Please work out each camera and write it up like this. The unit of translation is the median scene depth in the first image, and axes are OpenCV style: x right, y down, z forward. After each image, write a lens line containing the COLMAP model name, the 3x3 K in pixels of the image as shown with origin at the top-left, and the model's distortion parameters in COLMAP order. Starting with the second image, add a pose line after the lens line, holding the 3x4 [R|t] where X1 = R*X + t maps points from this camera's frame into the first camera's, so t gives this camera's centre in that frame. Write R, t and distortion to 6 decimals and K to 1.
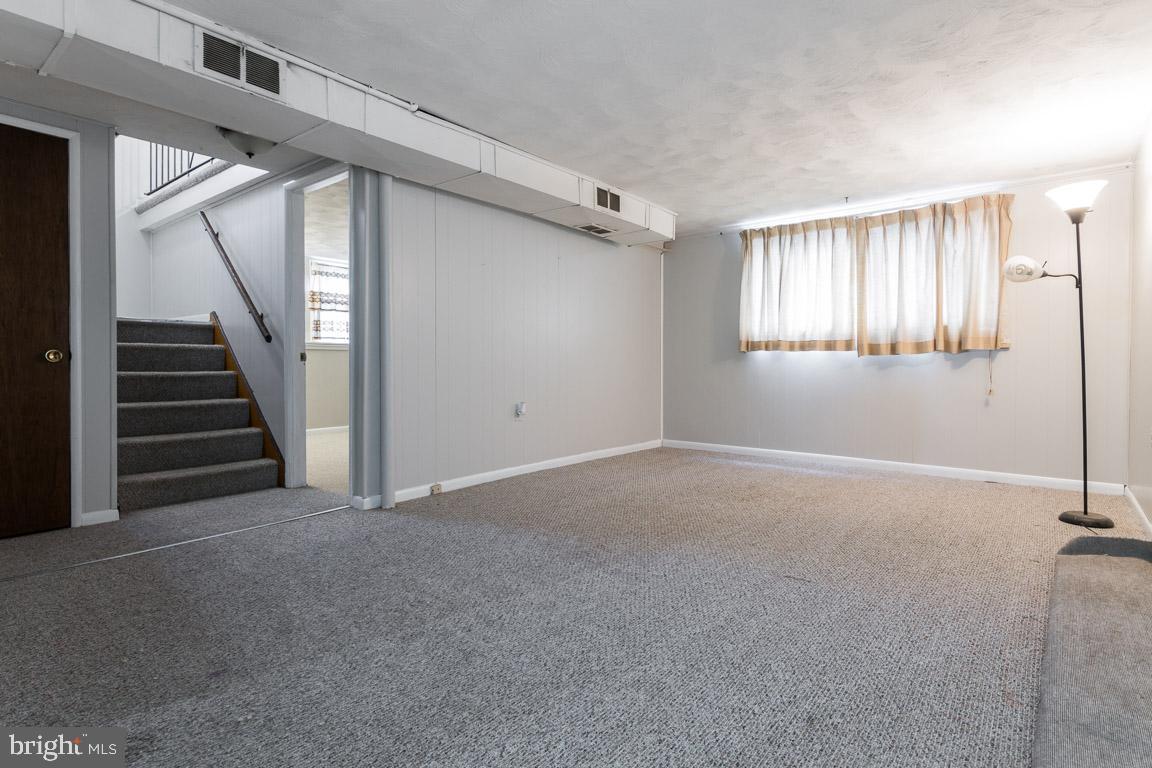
lens RADIAL K [[573.2, 0, 571.4], [0, 573.2, 378.6], [0, 0, 1]] dist [0.009614, -0.002398]
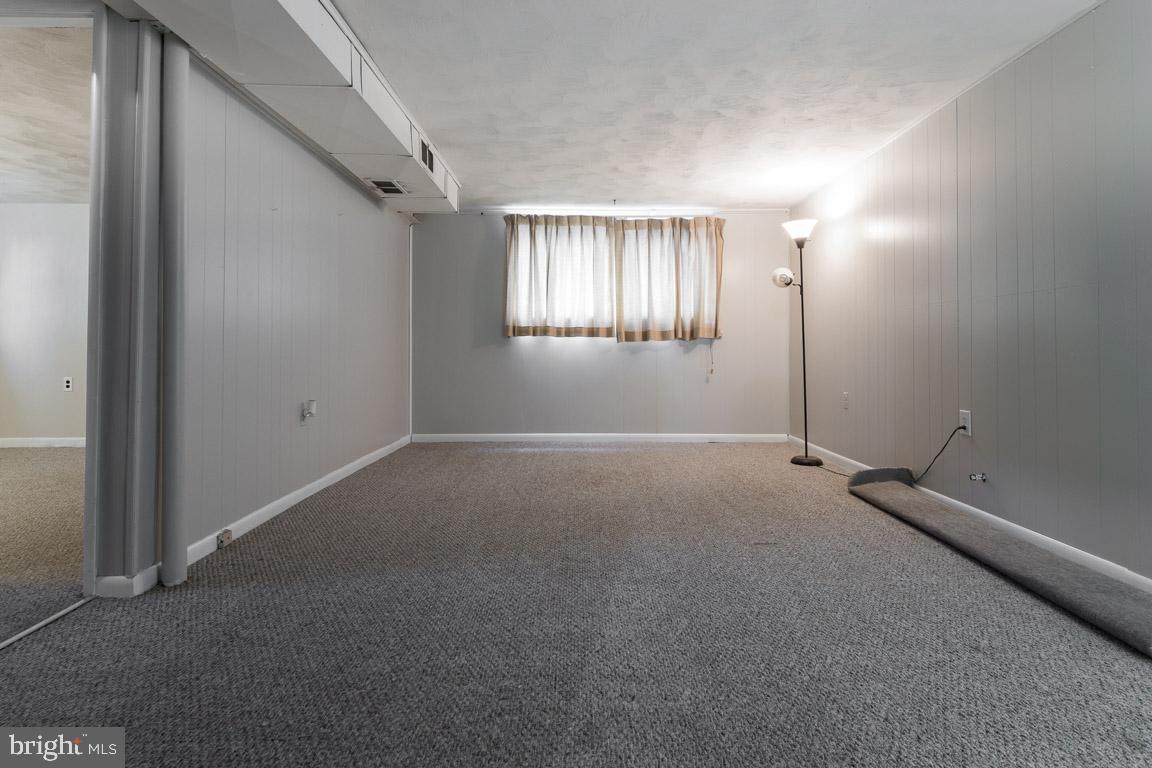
lens RADIAL K [[588.5, 0, 580.5], [0, 588.5, 346.5], [0, 0, 1]] dist [0.019927, -0.011392]
pose [[0.764359, 0.004044, 0.644778, -0.301584], [0.015971, 0.999555, -0.025203, -0.003125], [-0.644593, 0.029562, 0.763954, 0.175202]]
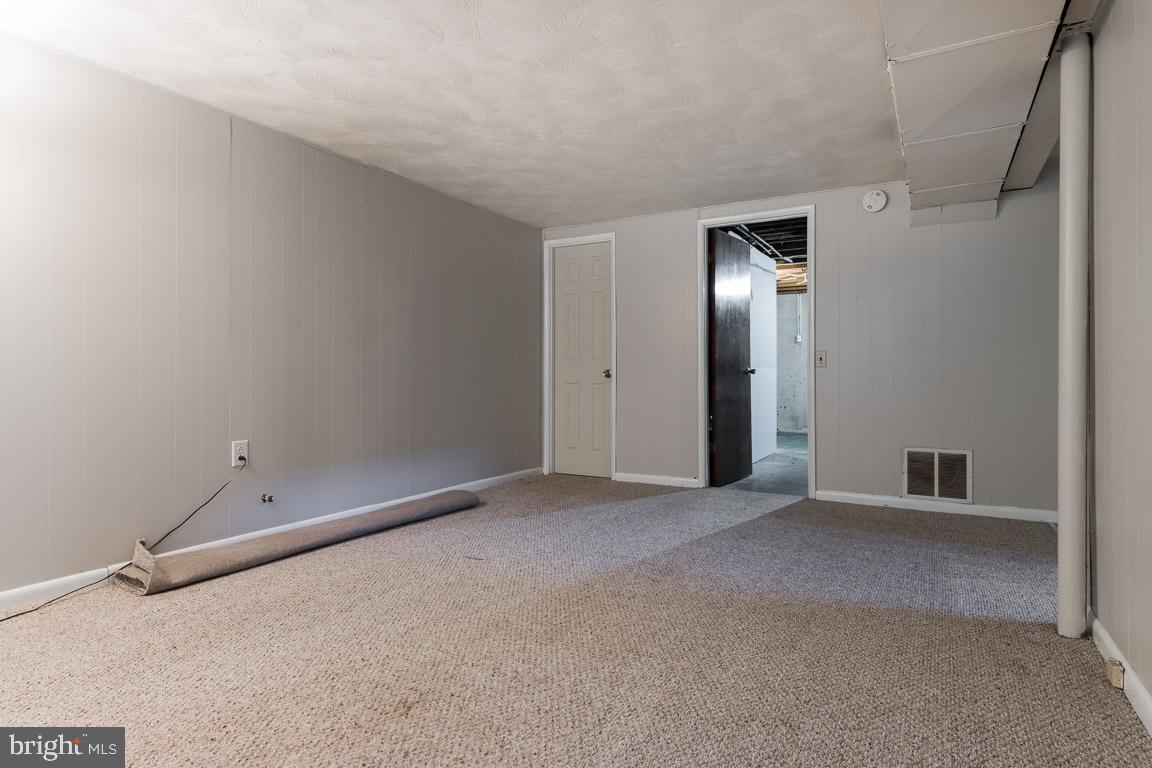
lens RADIAL K [[618.4, 0, 584.9], [0, 618.4, 379.2], [0, 0, 1]] dist [0.027314, -0.001249]
pose [[-0.985168, 0.001289, -0.171586, 0.189475], [-0.004245, 0.999483, 0.031883, -0.034270], [0.171538, 0.032138, -0.984653, 1.138787]]
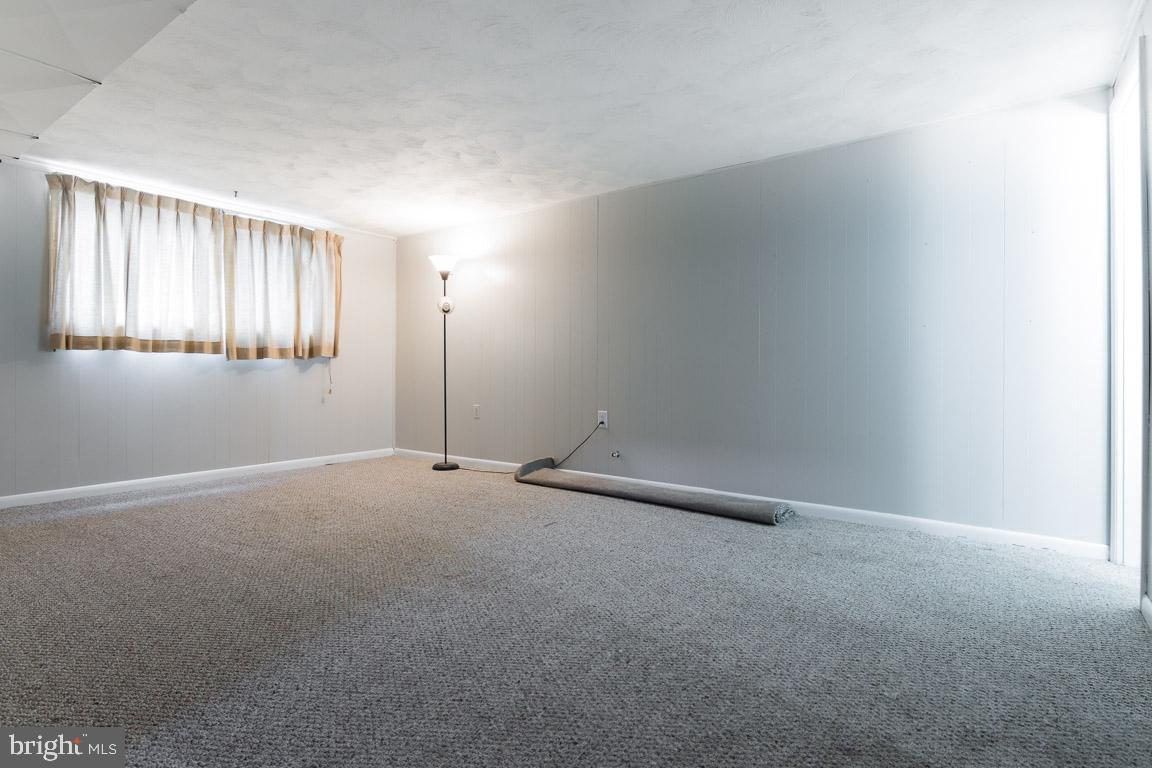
lens RADIAL K [[588.5, 0, 568.7], [0, 588.5, 368.4], [0, 0, 1]] dist [0.019927, -0.011392]
pose [[-0.048568, 0.000414, 0.998820, -0.506386], [0.023661, 0.999720, 0.000736, -0.013155], [-0.998540, 0.023668, -0.048564, 0.501123]]
